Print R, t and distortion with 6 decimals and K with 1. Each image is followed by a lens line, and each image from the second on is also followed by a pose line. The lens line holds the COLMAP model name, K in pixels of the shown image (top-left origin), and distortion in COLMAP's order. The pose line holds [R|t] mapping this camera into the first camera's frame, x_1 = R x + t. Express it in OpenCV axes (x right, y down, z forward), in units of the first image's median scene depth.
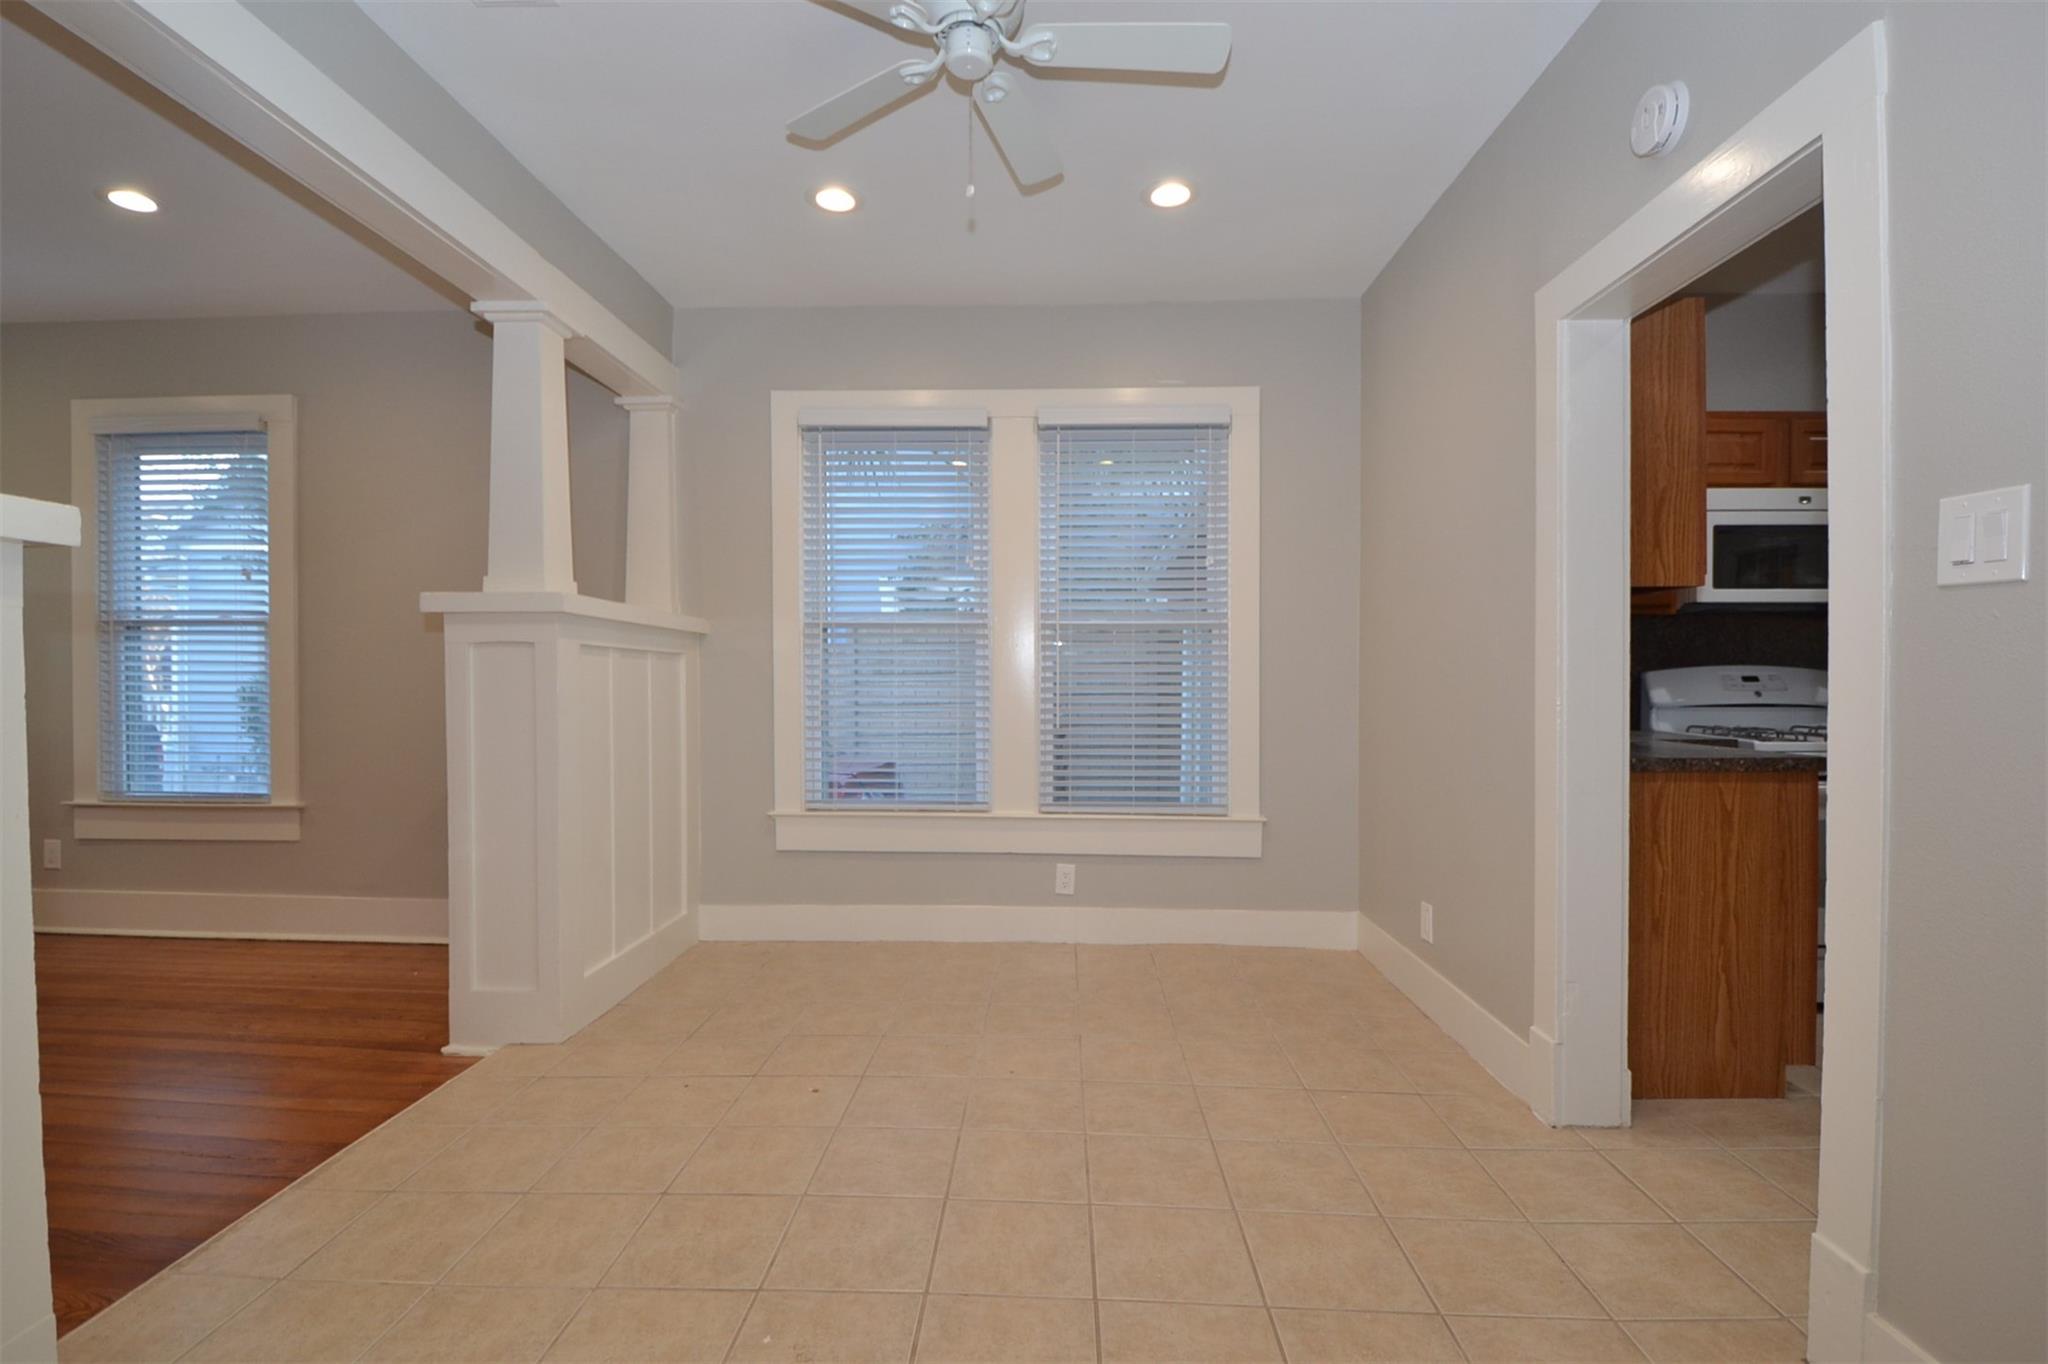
lens RADIAL K [[909.5, 0, 1024.0], [0, 909.5, 682.0], [0, 0, 1]] dist [-0.030626, -0.000431]
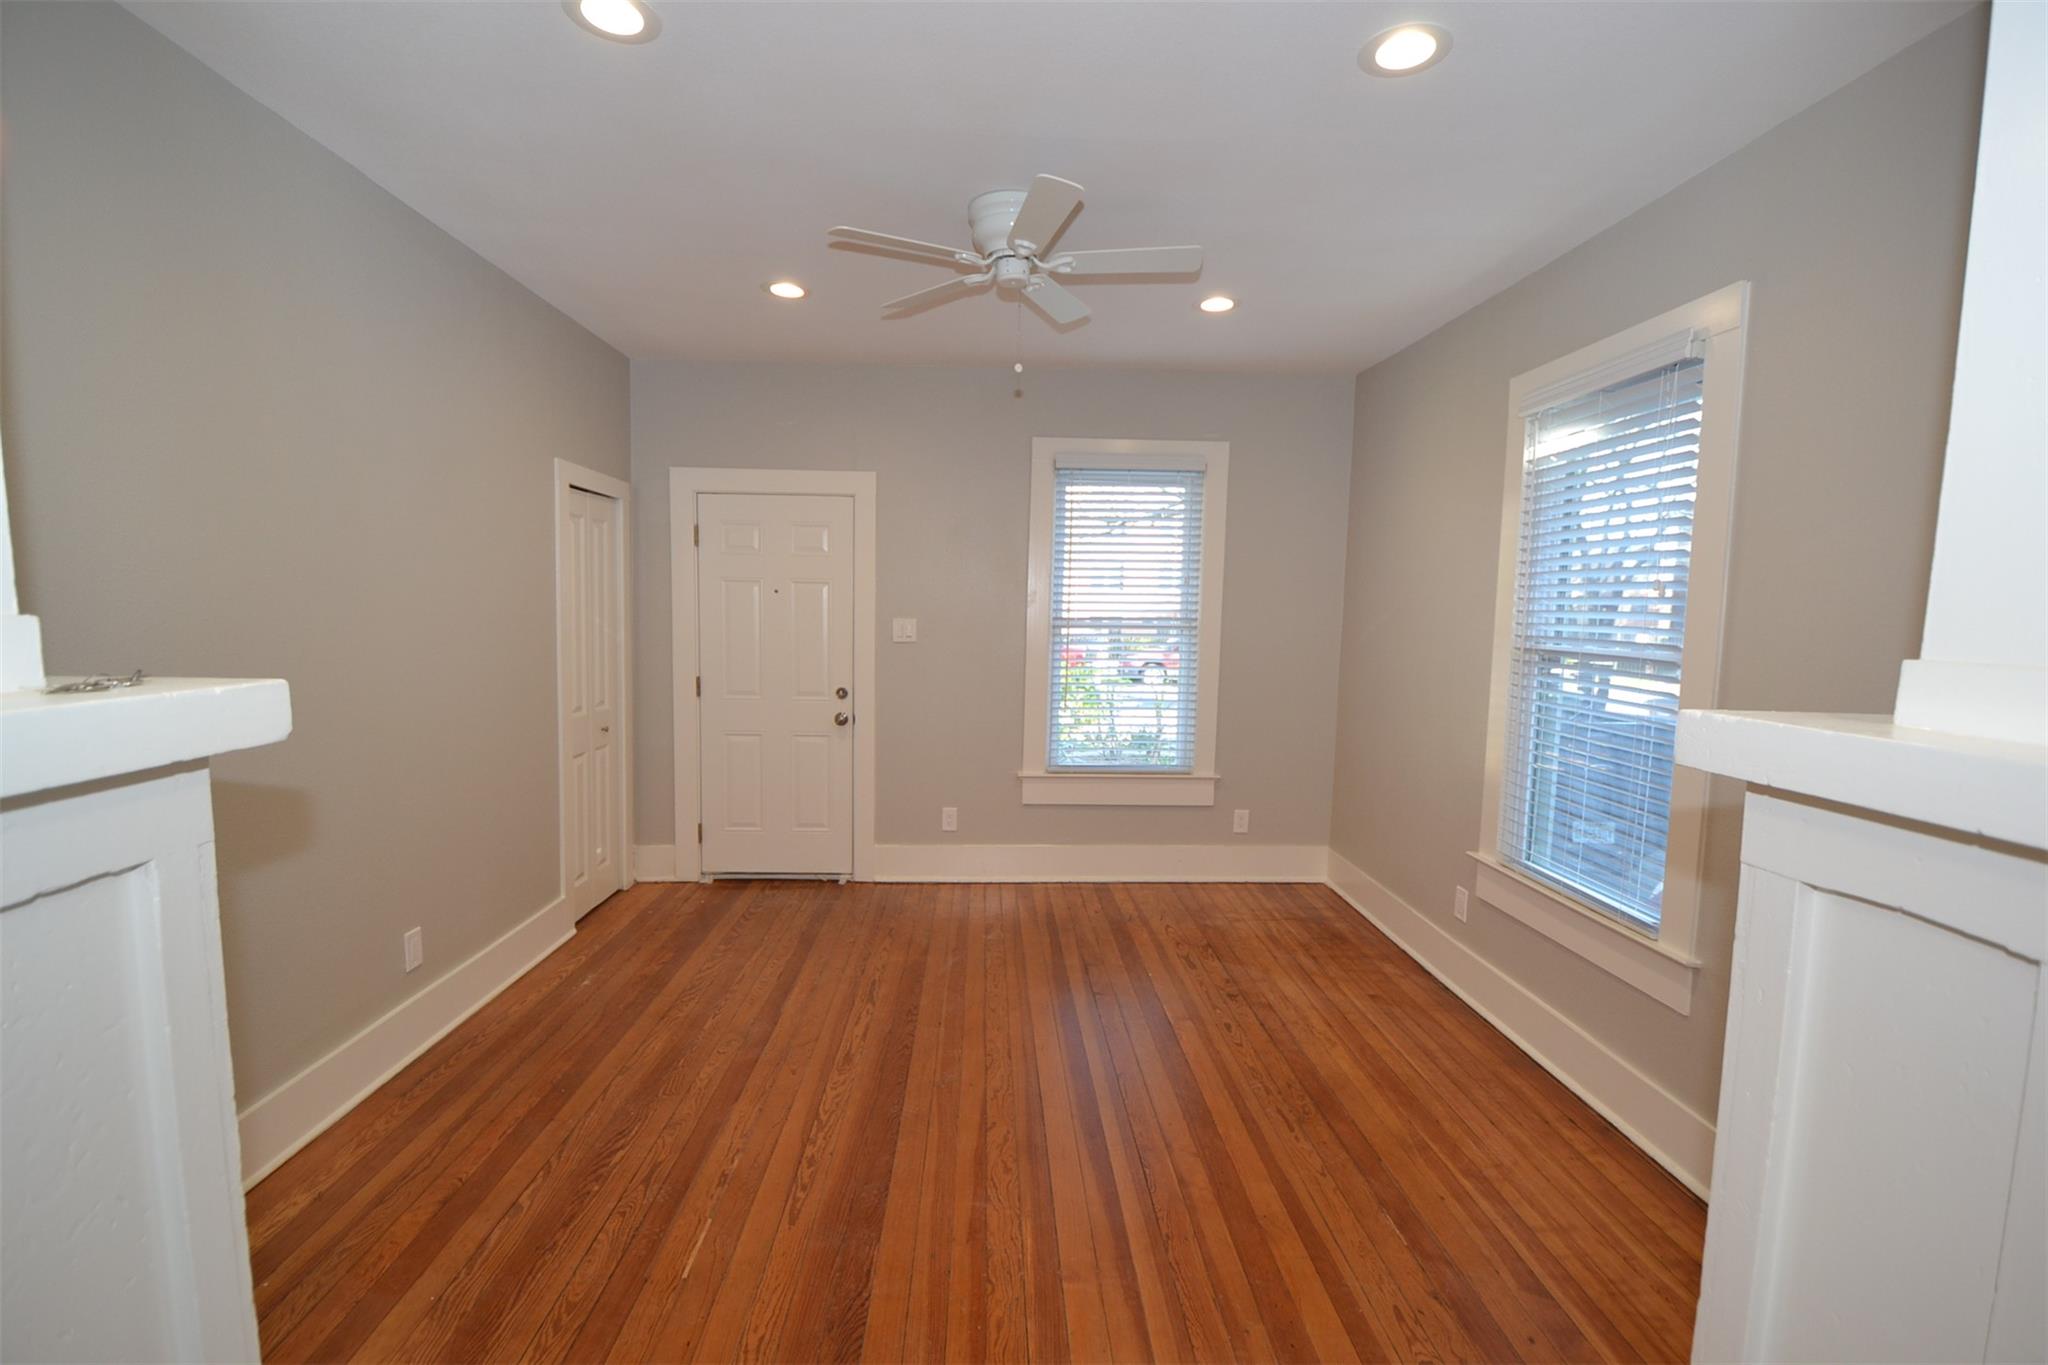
lens RADIAL K [[909.5, 0, 1024.0], [0, 909.5, 682.5], [0, 0, 1]] dist [-0.030626, -0.000431]
pose [[0.036456, 0.090403, -0.995238, -0.235643], [-0.037629, 0.995318, 0.089032, -0.094926], [0.998627, 0.034204, 0.039687, 0.507300]]
